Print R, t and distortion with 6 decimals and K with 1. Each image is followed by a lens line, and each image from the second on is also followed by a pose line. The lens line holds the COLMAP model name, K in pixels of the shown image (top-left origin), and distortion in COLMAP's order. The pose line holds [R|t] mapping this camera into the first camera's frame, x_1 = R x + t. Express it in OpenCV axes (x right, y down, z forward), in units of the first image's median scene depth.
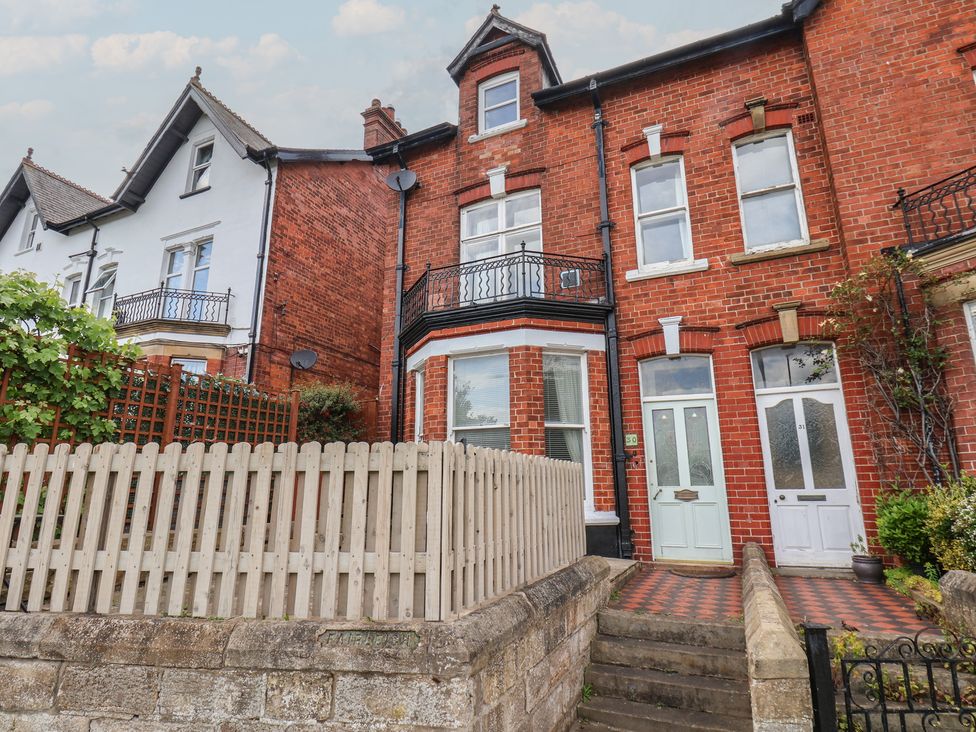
lens RADIAL K [[517.0, 0, 494.6], [0, 517.0, 375.3], [0, 0, 1]] dist [0.003051, -0.014907]
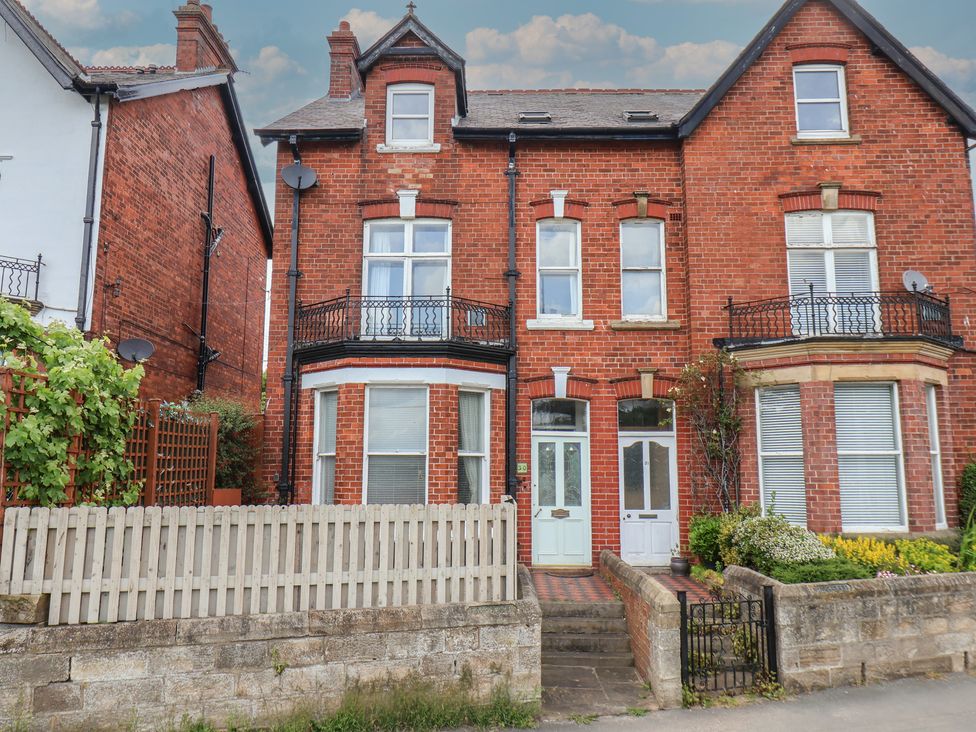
lens RADIAL K [[739.8, 0, 489.4], [0, 739.8, 391.6], [0, 0, 1]] dist [0.007892, -0.000272]
pose [[0.916328, 0.054249, 0.396736, -0.484609], [-0.095808, 0.991706, 0.085678, -0.186140], [-0.388798, -0.116520, 0.913925, -0.499124]]
